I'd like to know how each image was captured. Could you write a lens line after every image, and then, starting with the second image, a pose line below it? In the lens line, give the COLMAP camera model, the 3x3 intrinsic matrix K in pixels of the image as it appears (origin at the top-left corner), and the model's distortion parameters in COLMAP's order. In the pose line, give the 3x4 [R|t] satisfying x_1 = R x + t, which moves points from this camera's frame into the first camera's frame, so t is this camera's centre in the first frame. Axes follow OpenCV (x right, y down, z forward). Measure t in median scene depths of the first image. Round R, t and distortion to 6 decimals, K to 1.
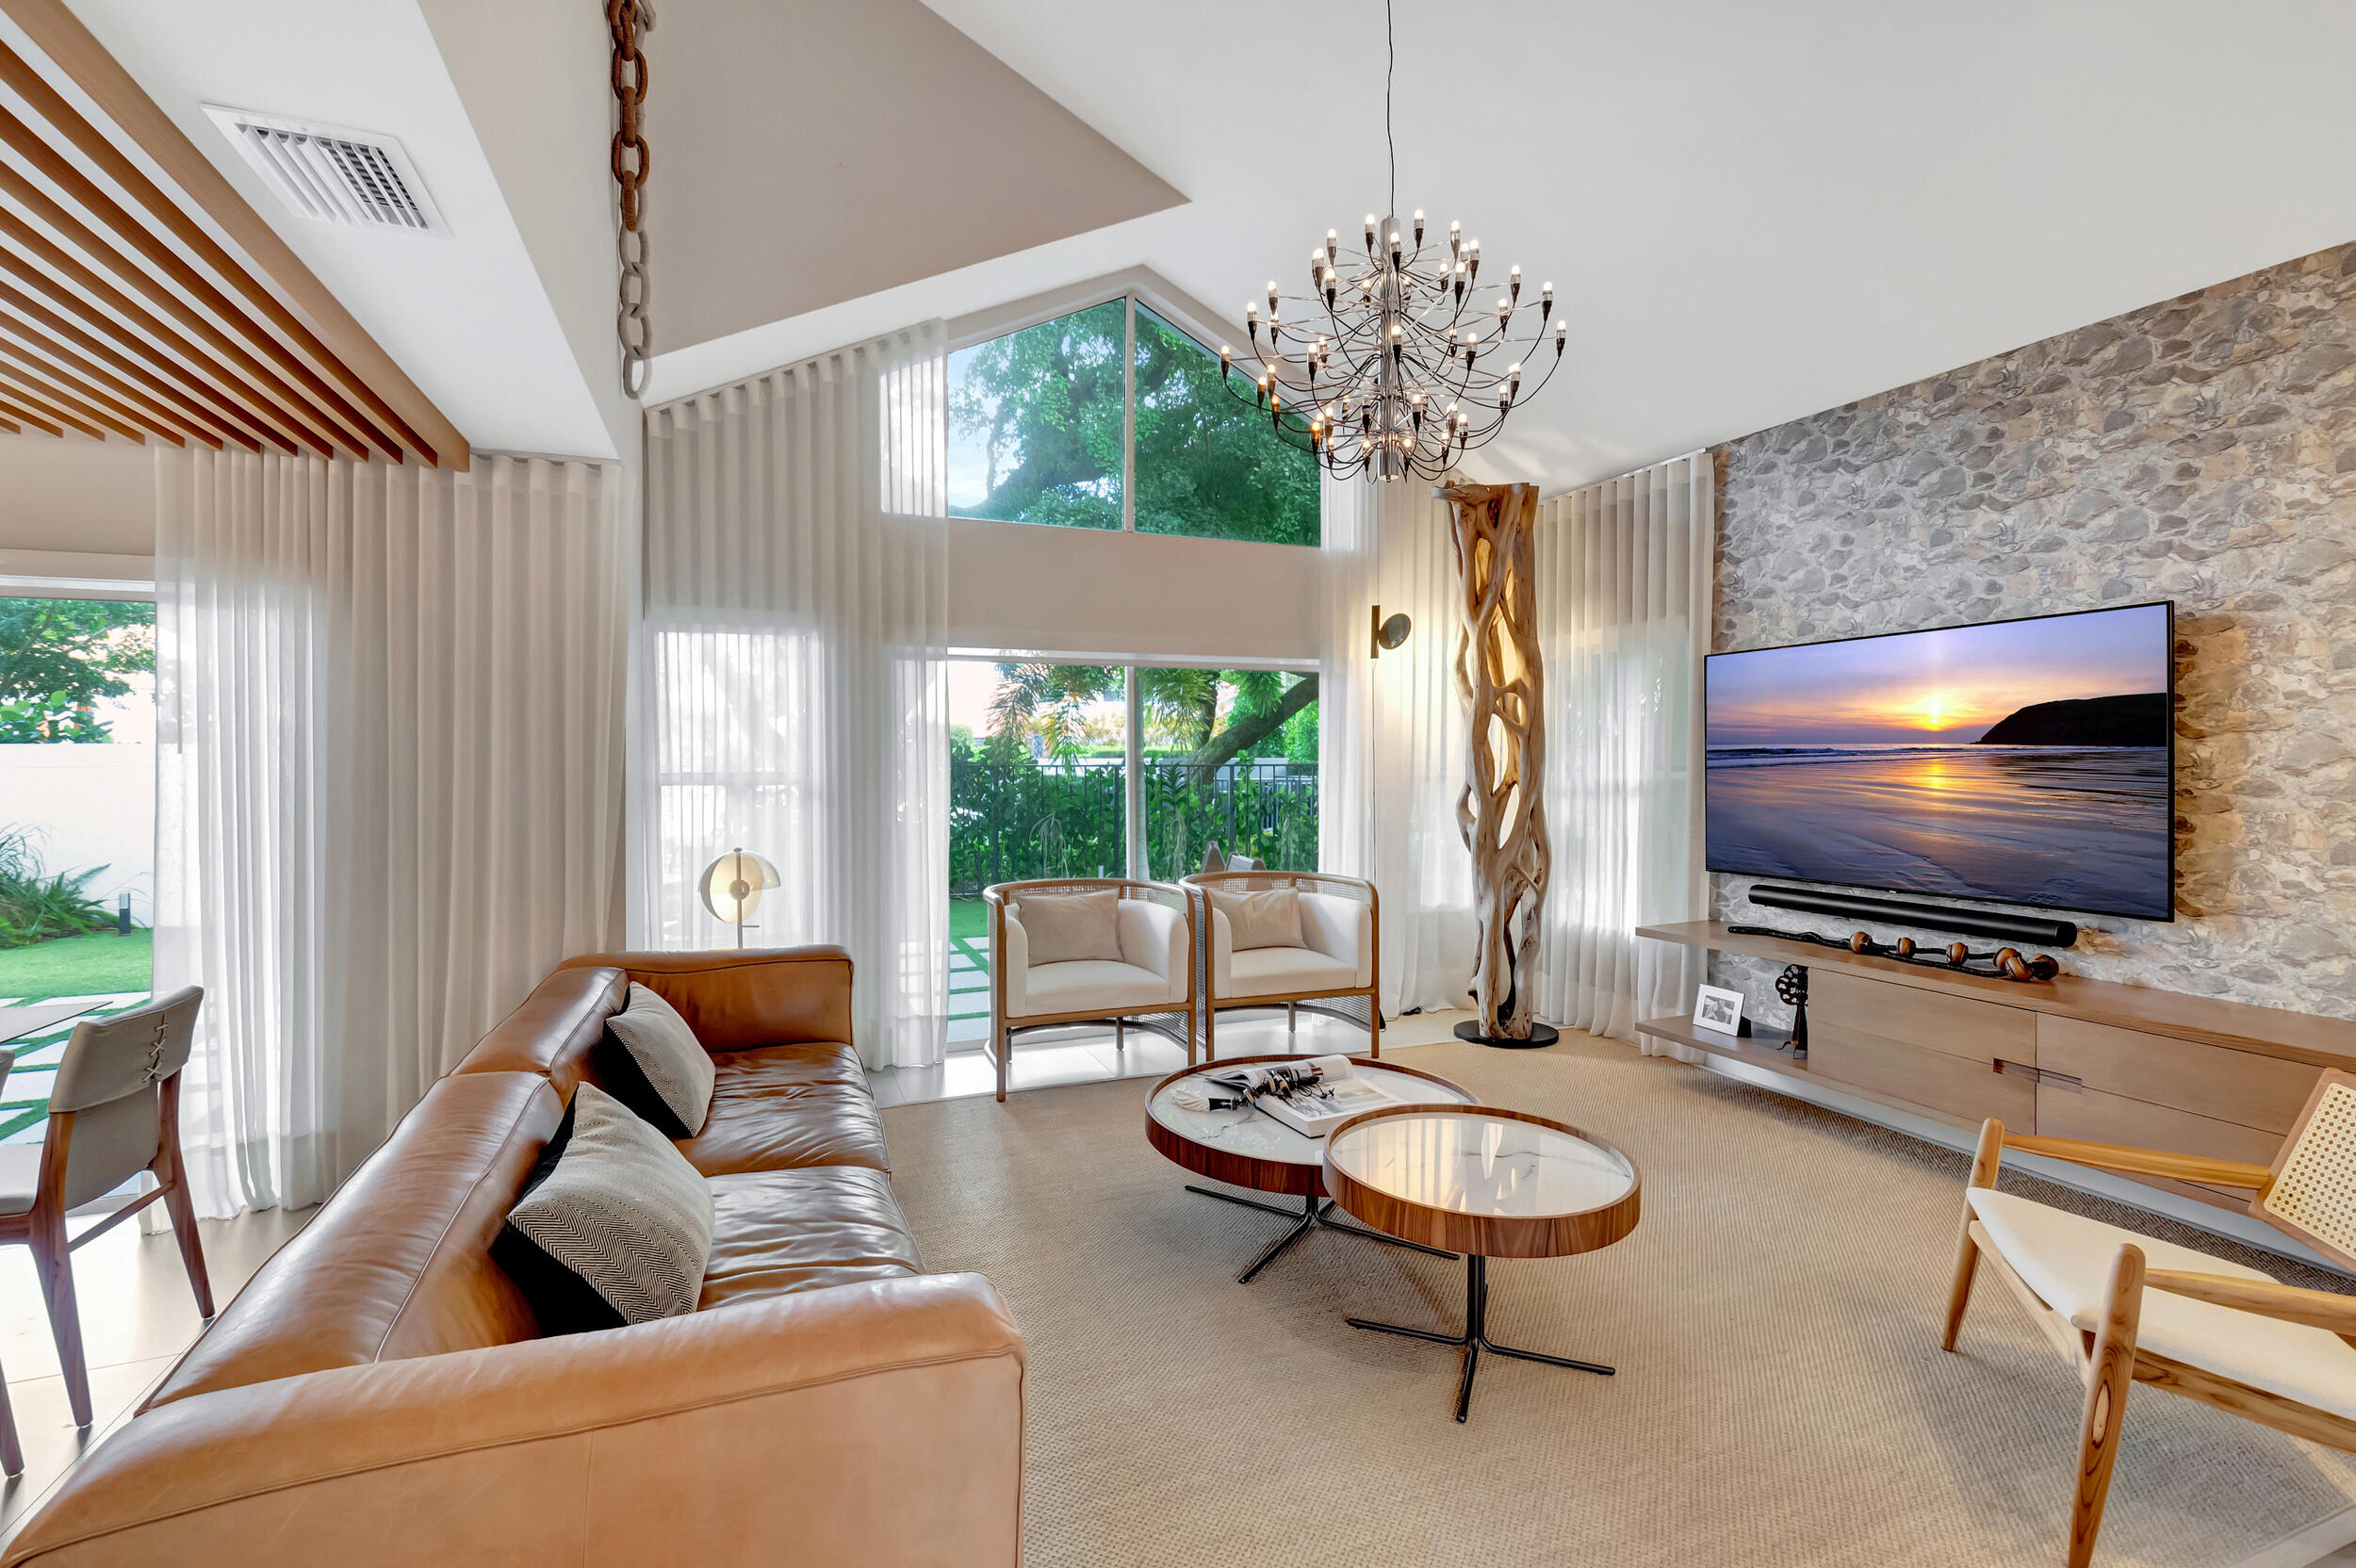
lens RADIAL K [[1053.9, 0, 1244.8], [0, 1053.9, 772.3], [0, 0, 1]] dist [-0.004290, 0.000984]
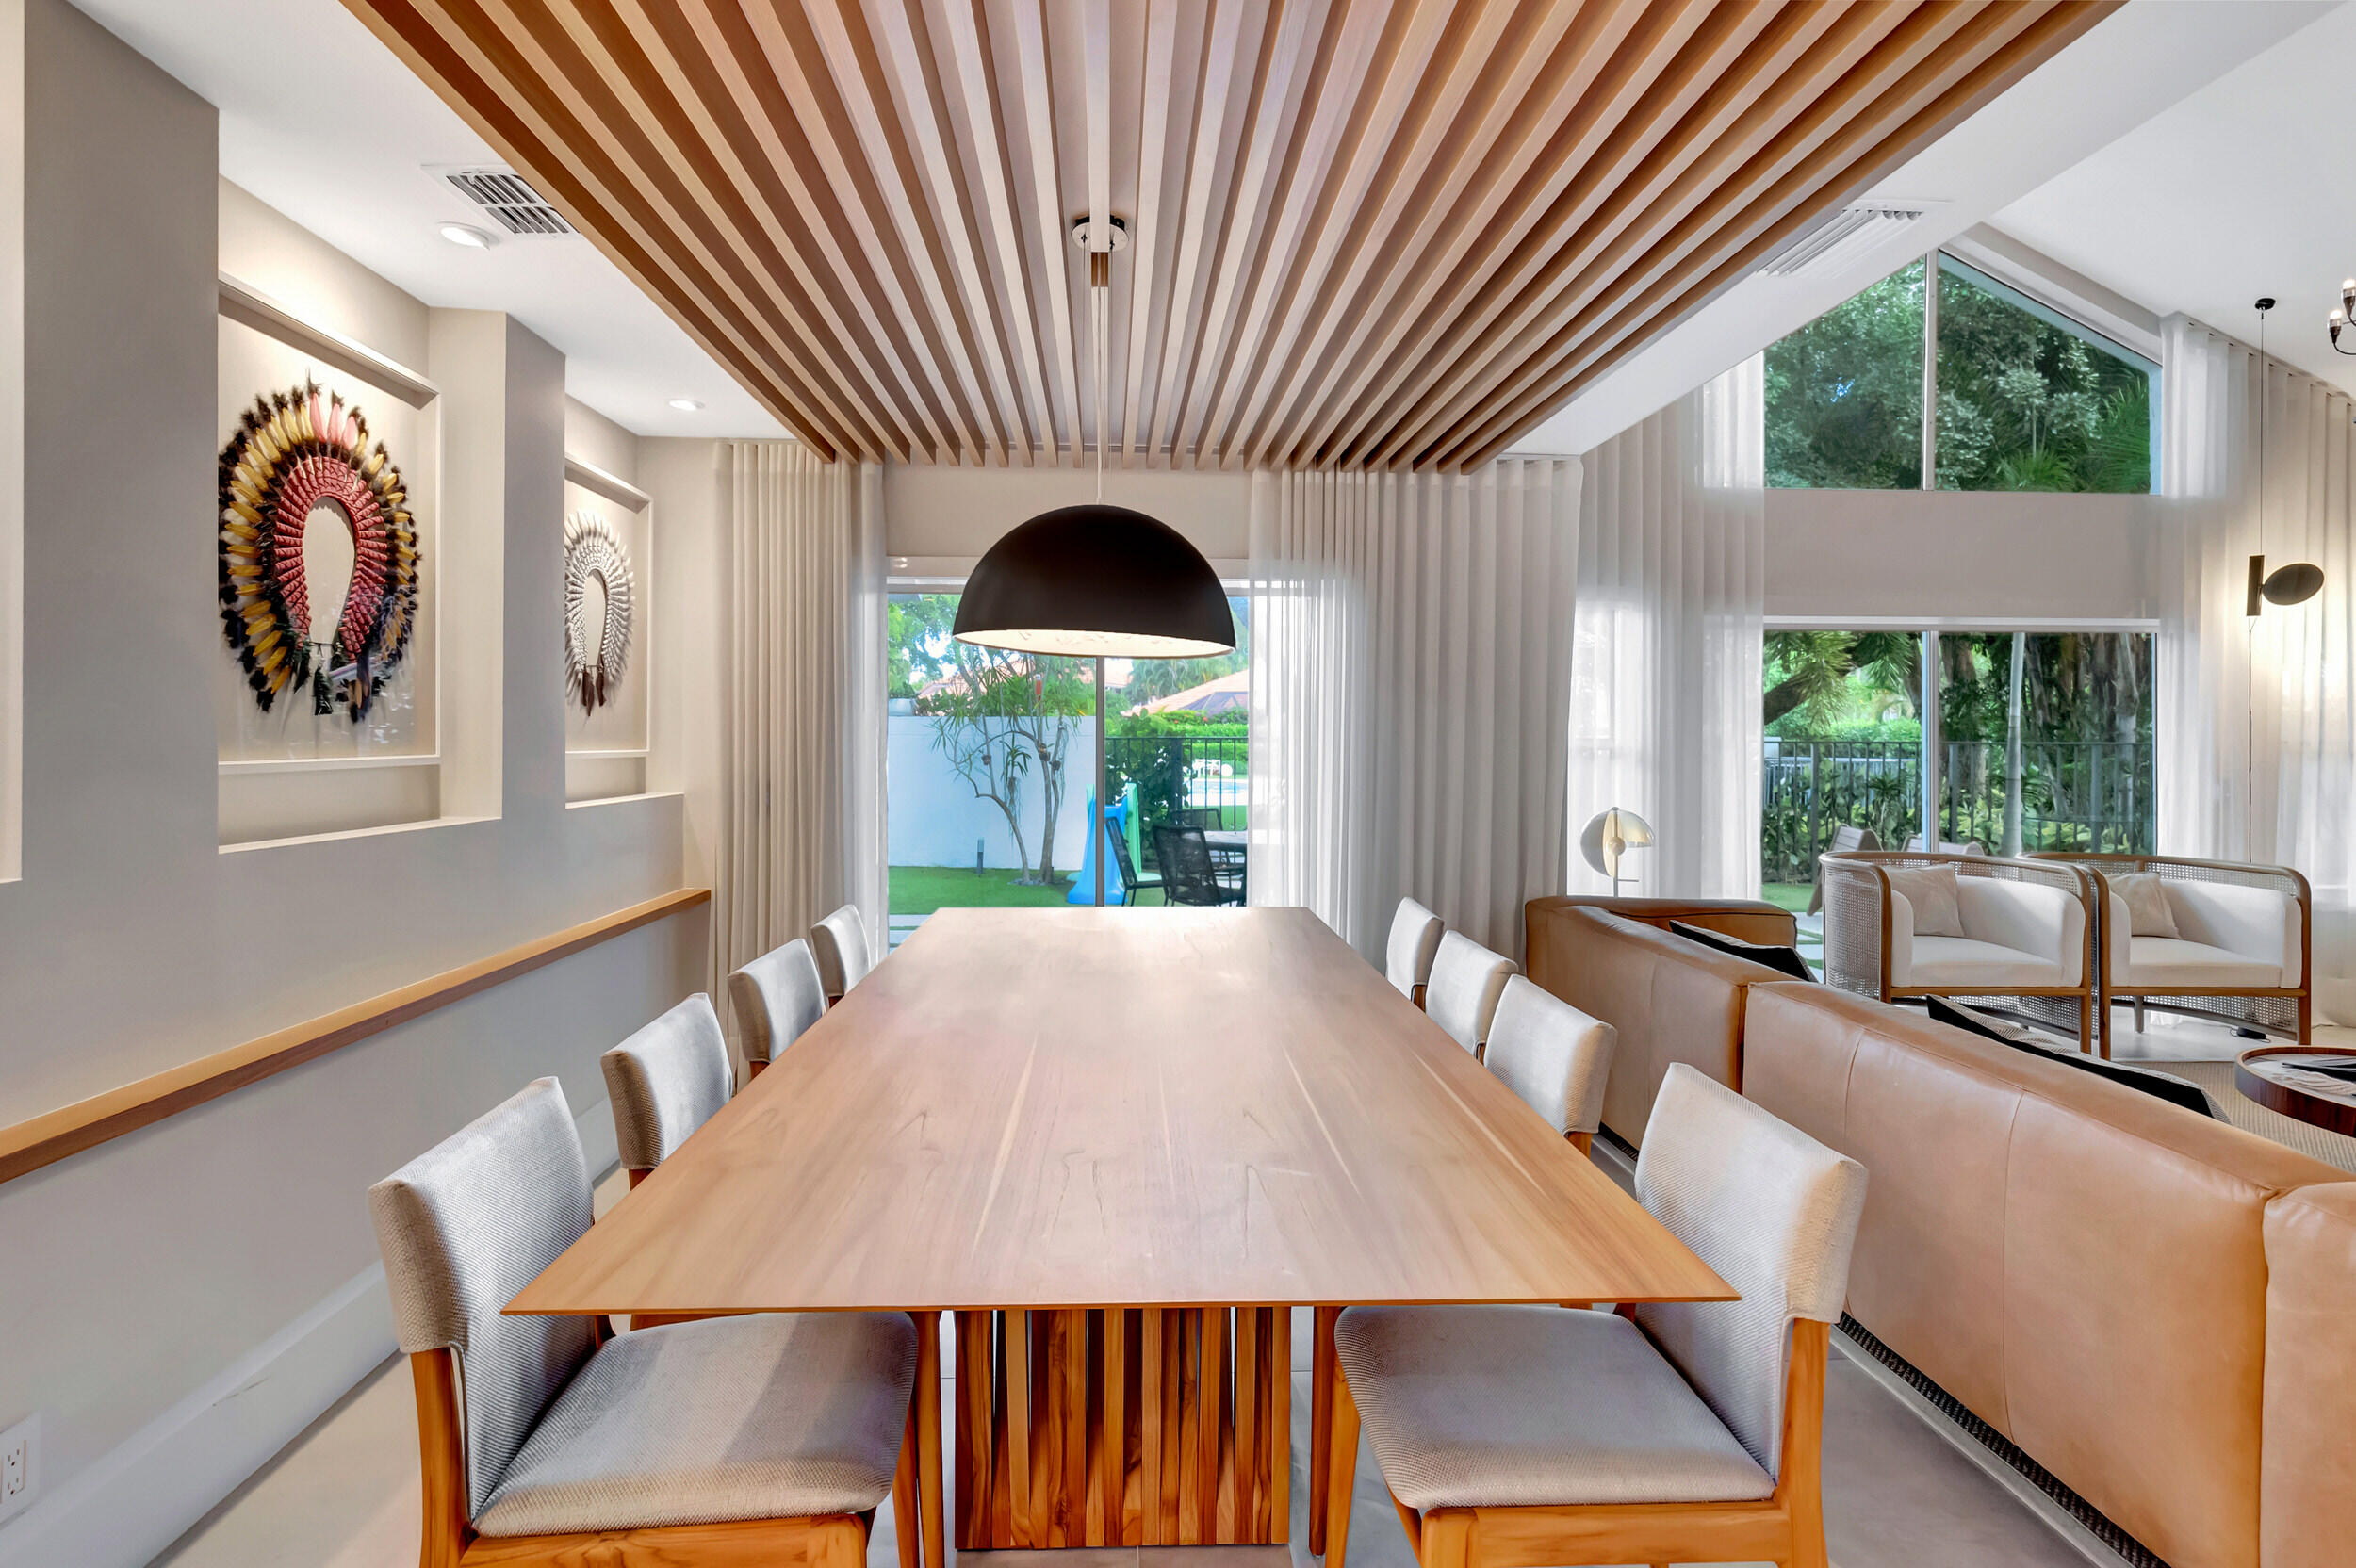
lens RADIAL K [[1053.9, 0, 1185.4], [0, 1053.9, 743.6], [0, 0, 1]] dist [-0.004290, 0.000984]
pose [[0.937772, 0.008059, -0.347158, -0.508947], [-0.011925, 0.999888, -0.009002, 0.021446], [0.347047, 0.012582, 0.937763, -0.162883]]
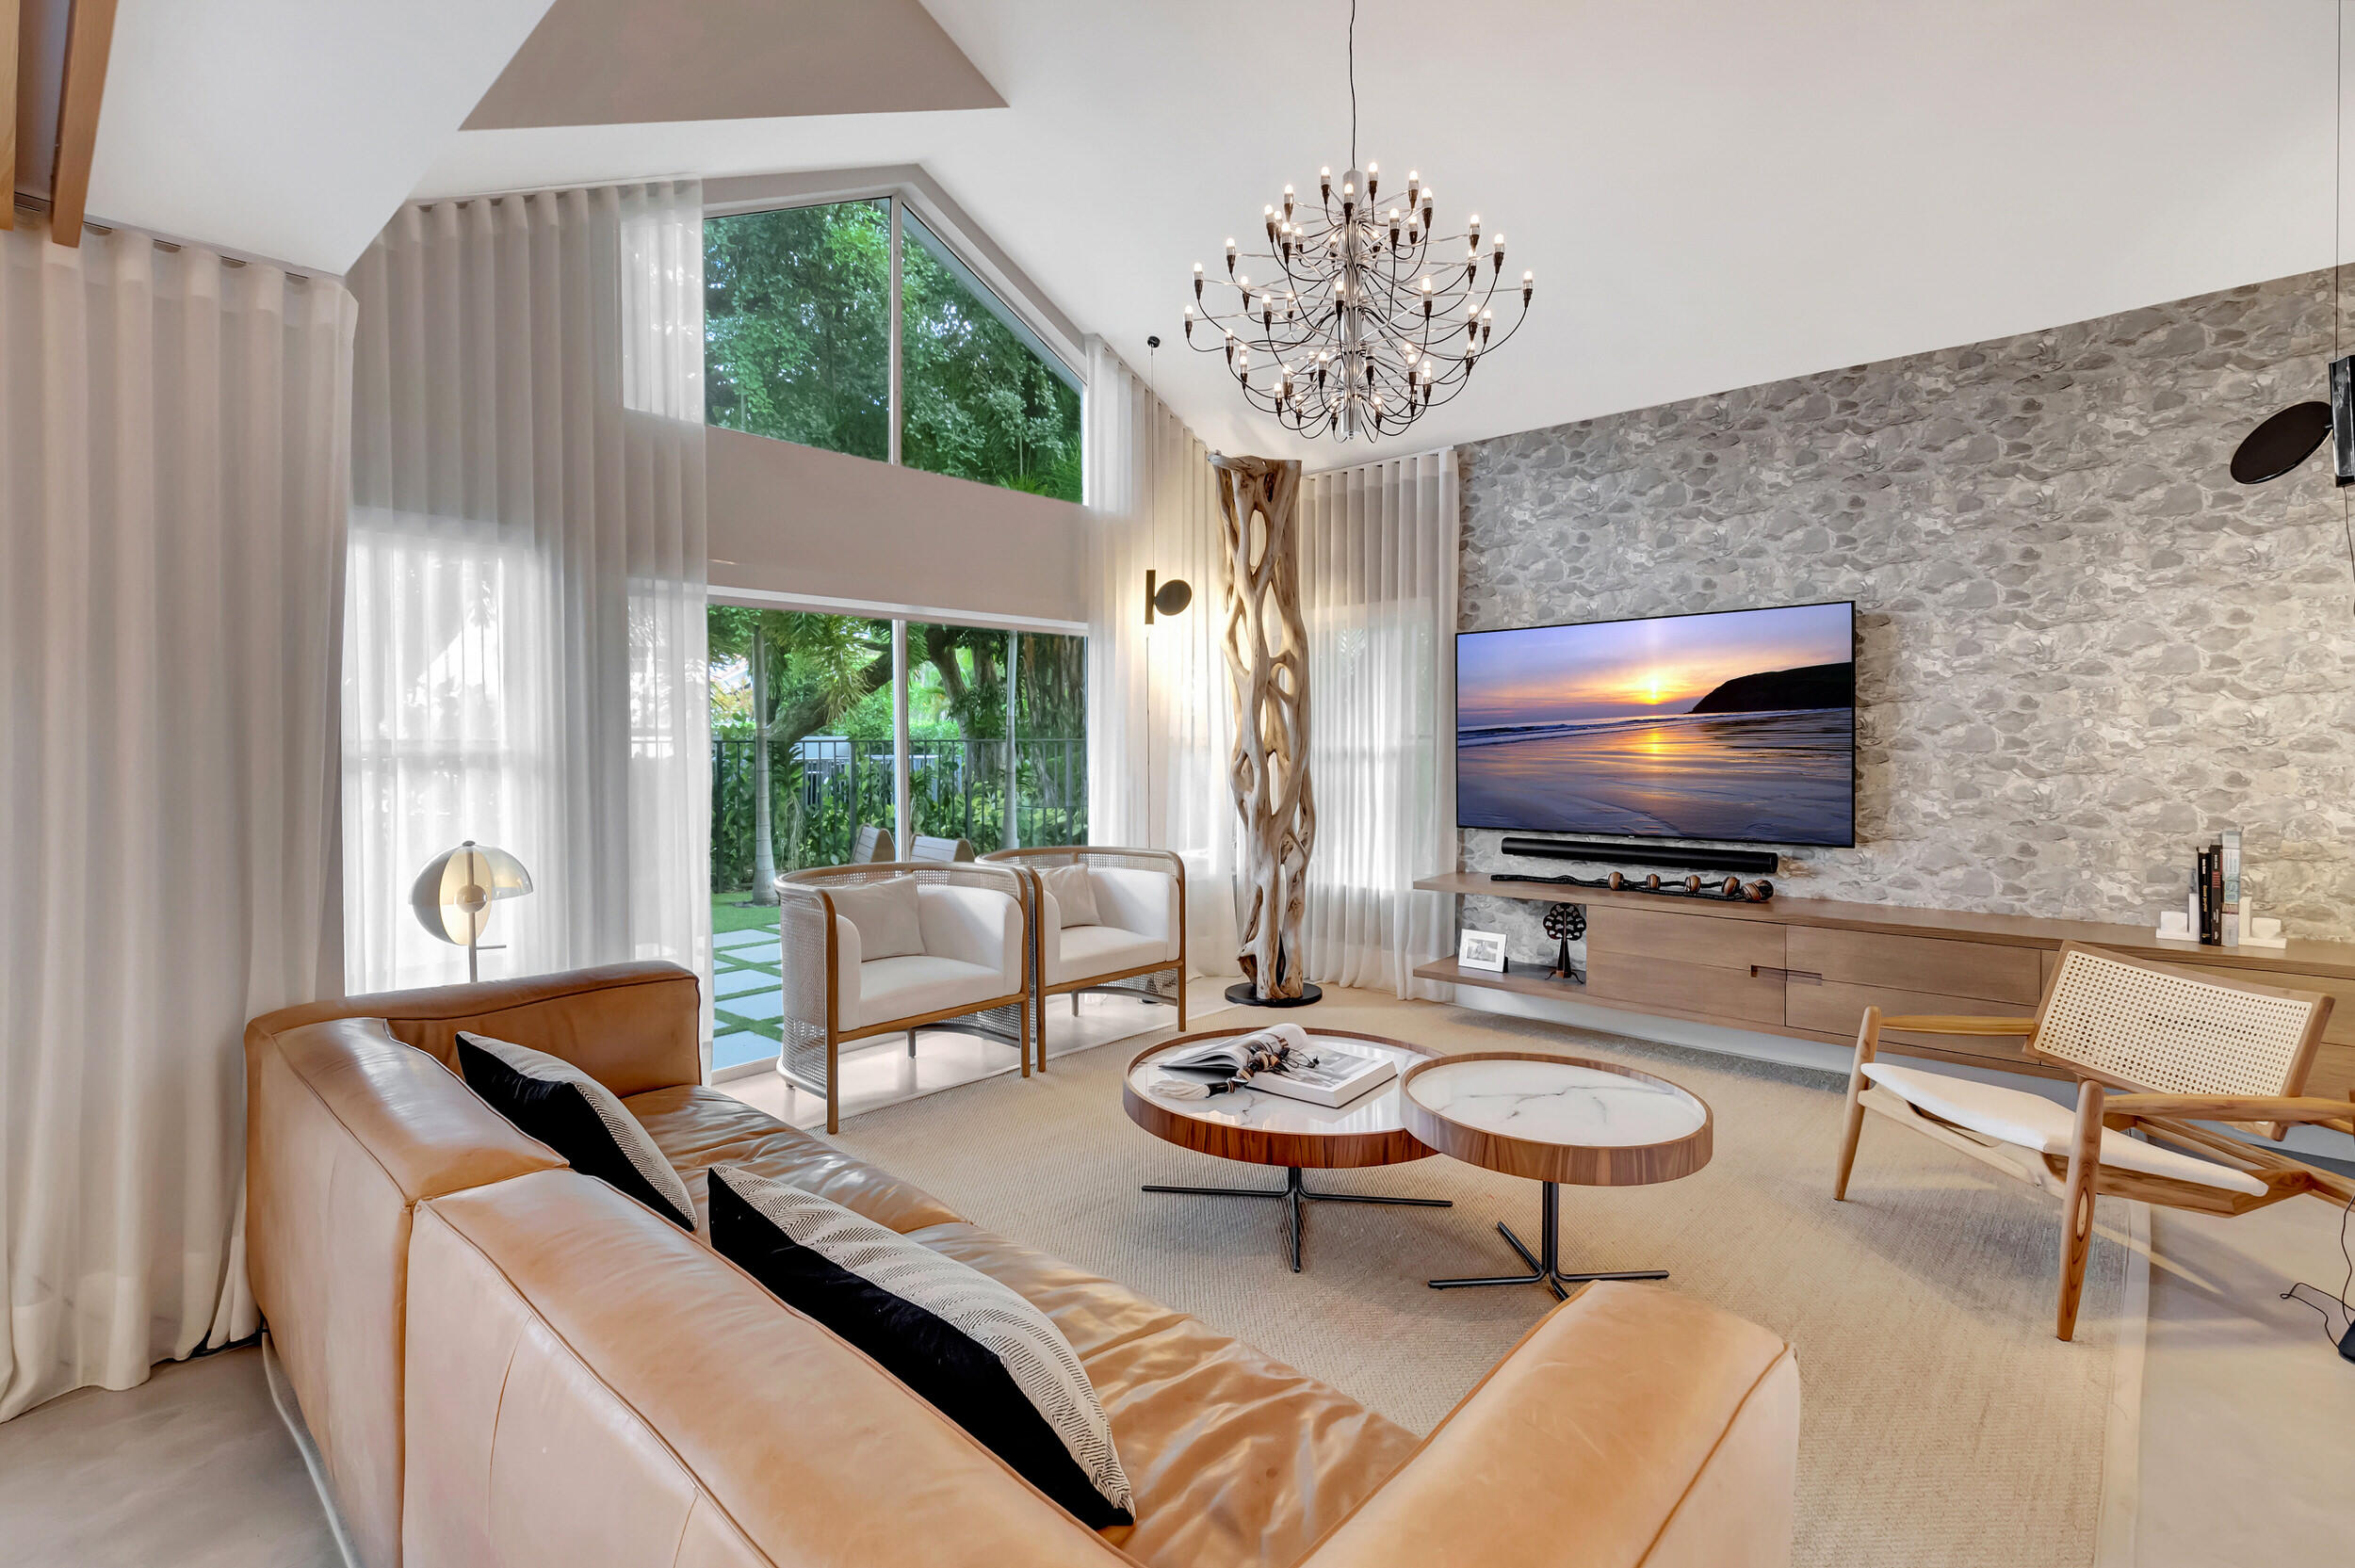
lens RADIAL K [[1053.4, 0, 1167.5], [0, 1053.4, 760.1], [0, 0, 1]] dist [-0.004290, 0.000984]
pose [[0.908249, -0.009819, 0.418316, -0.337788], [0.008077, 0.999950, 0.005936, 0.014998], [-0.418353, -0.002013, 0.908282, 0.134413]]
